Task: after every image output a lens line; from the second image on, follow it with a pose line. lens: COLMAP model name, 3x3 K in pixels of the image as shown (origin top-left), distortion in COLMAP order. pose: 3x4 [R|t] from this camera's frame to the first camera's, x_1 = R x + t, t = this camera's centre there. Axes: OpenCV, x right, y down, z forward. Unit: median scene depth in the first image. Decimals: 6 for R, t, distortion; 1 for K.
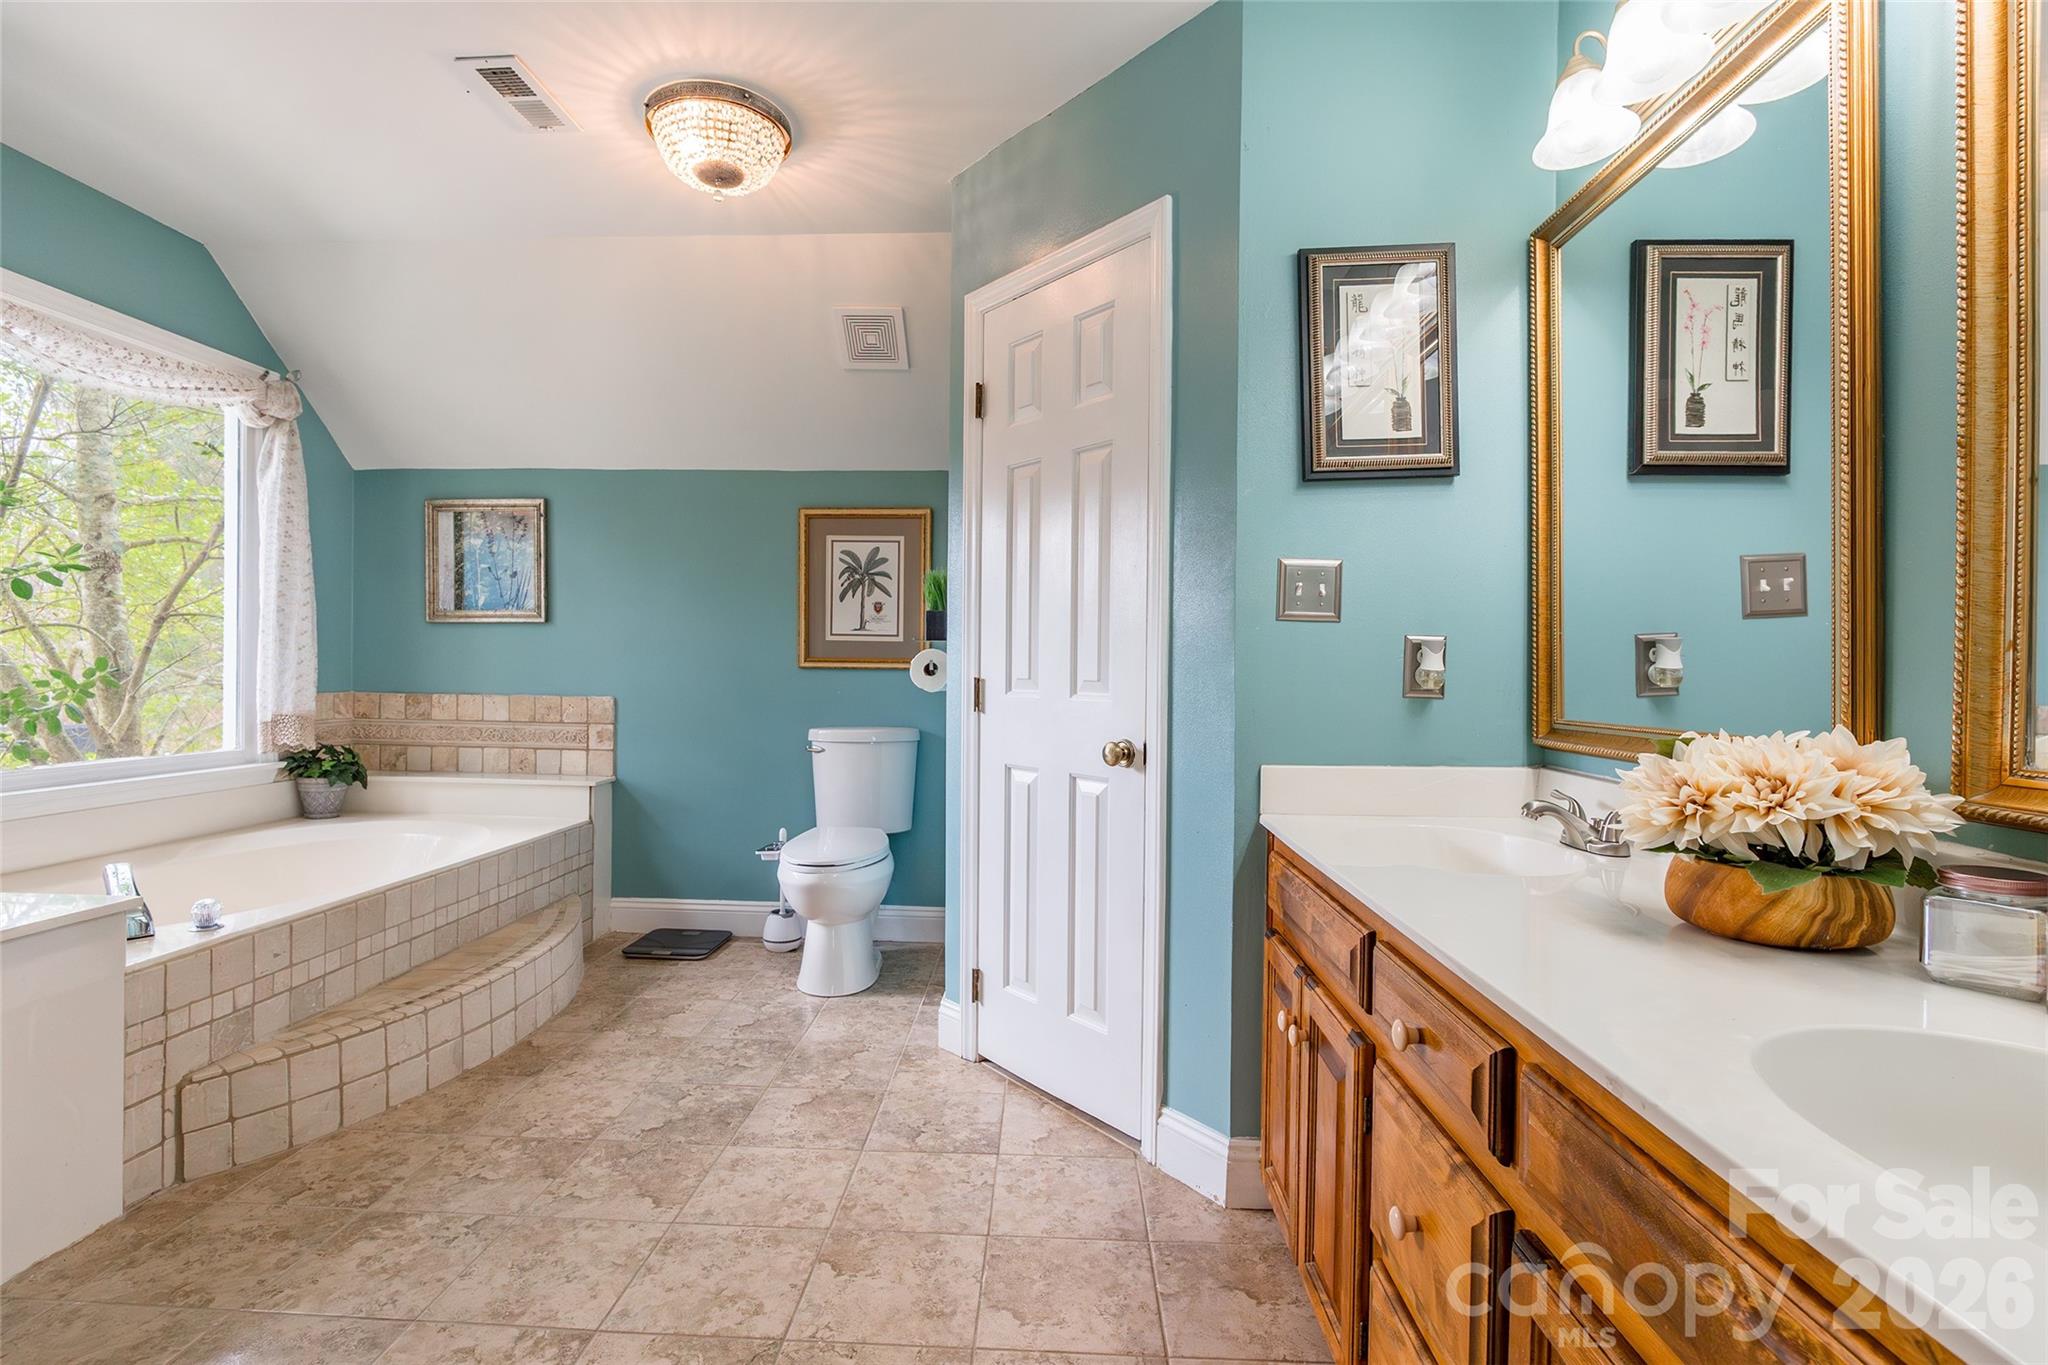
lens RADIAL K [[966.8, 0, 1005.4], [0, 966.8, 675.4], [0, 0, 1]] dist [-0.013699, 0.003651]
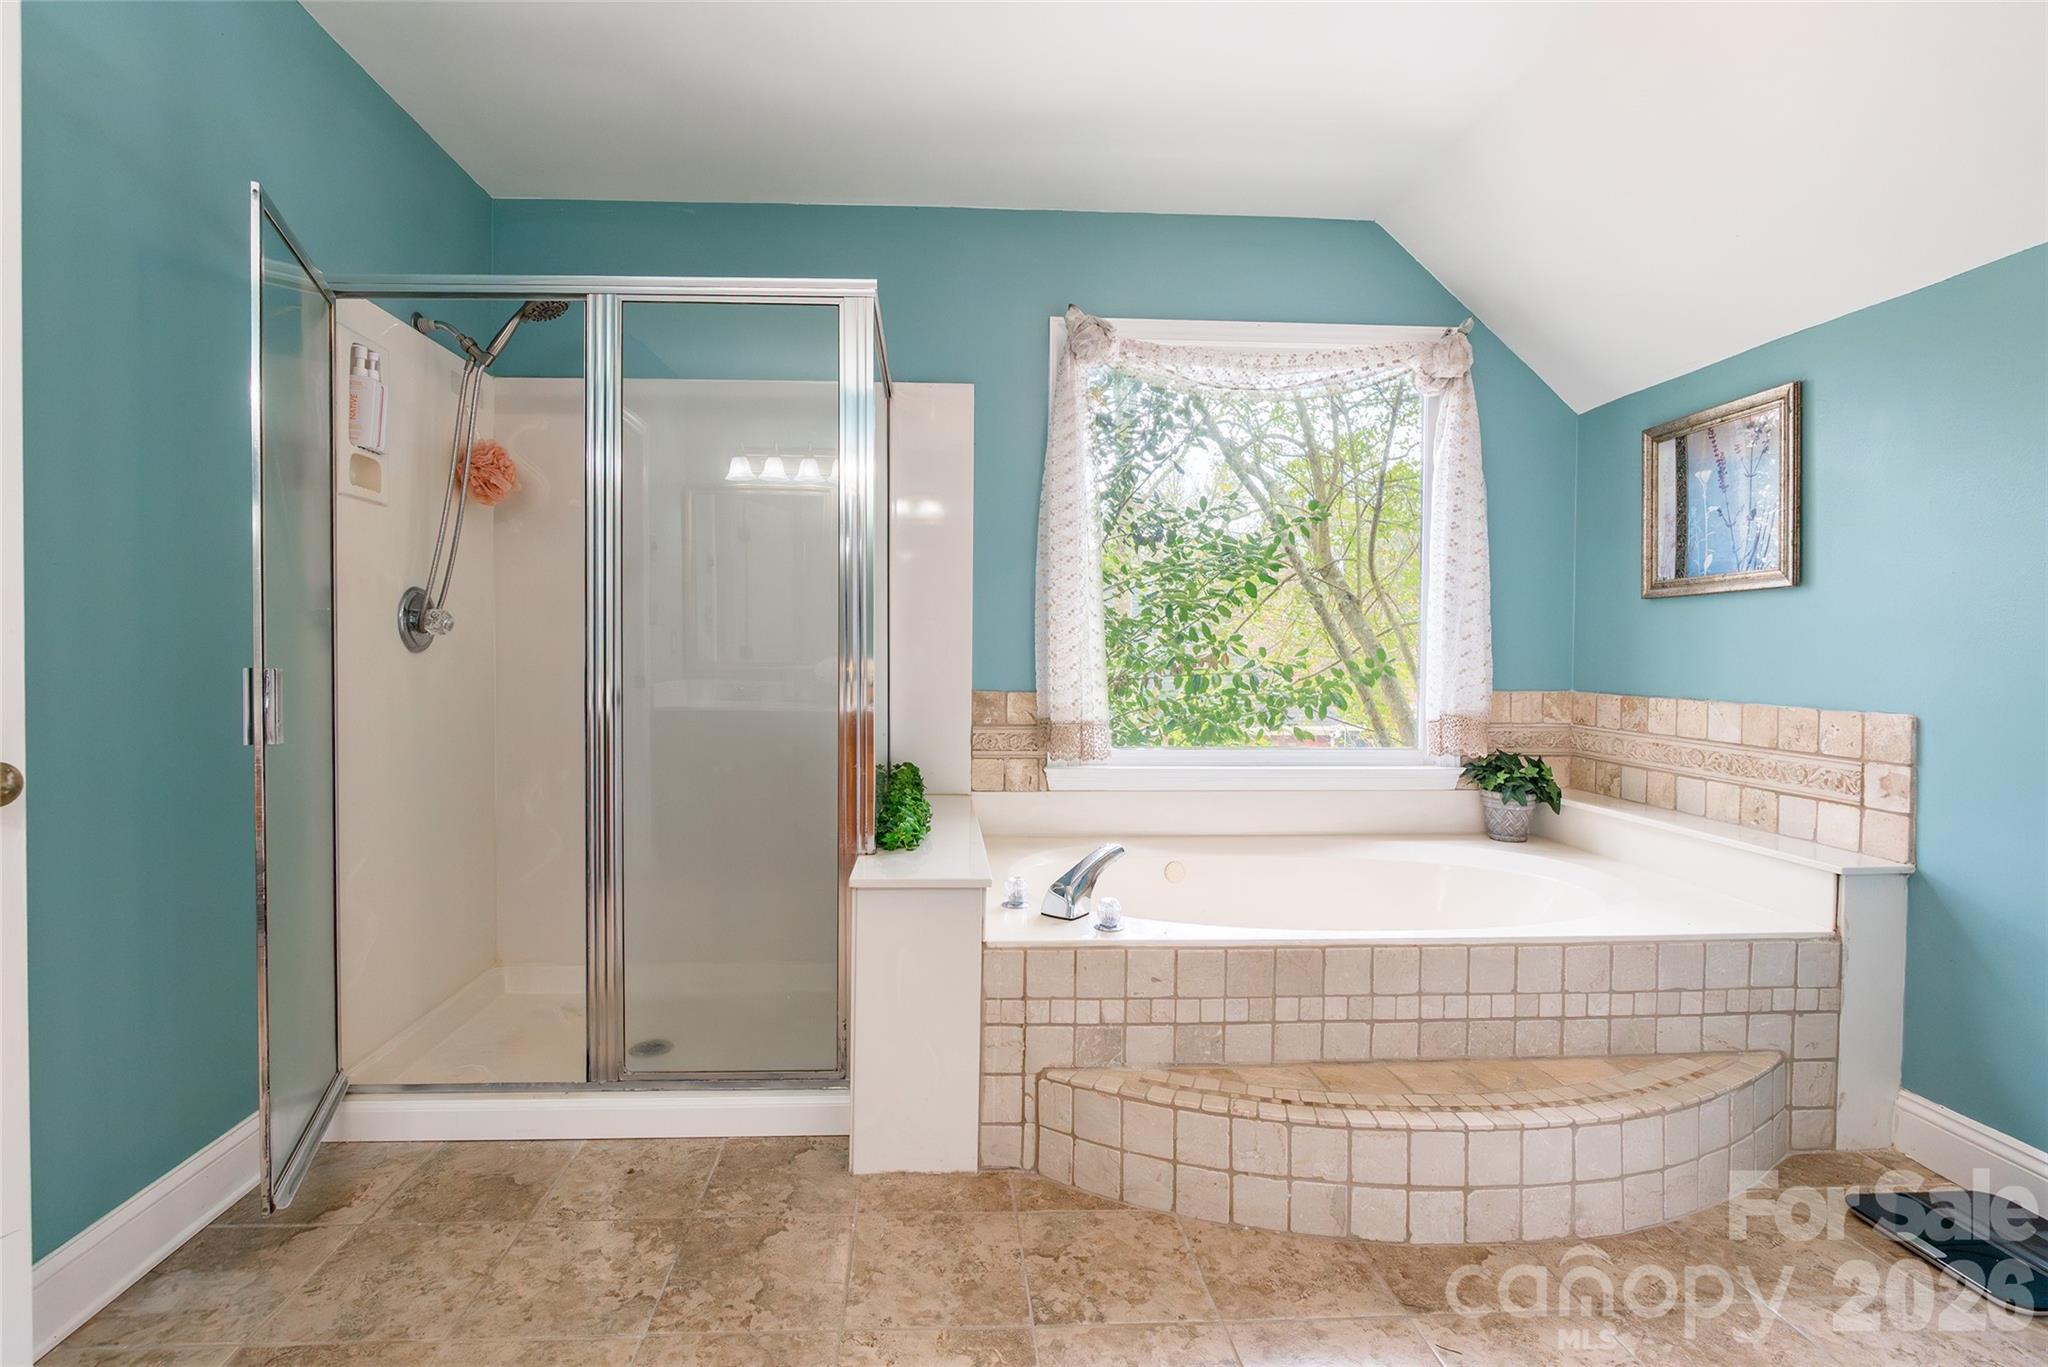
lens RADIAL K [[966.8, 0, 1137.8], [0, 966.8, 659.1], [0, 0, 1]] dist [-0.013699, 0.003651]
pose [[0.102955, -0.000636, -0.994686, 0.095972], [-0.010596, 0.999942, -0.001736, -0.004565], [0.994630, 0.010718, 0.102942, 0.624485]]
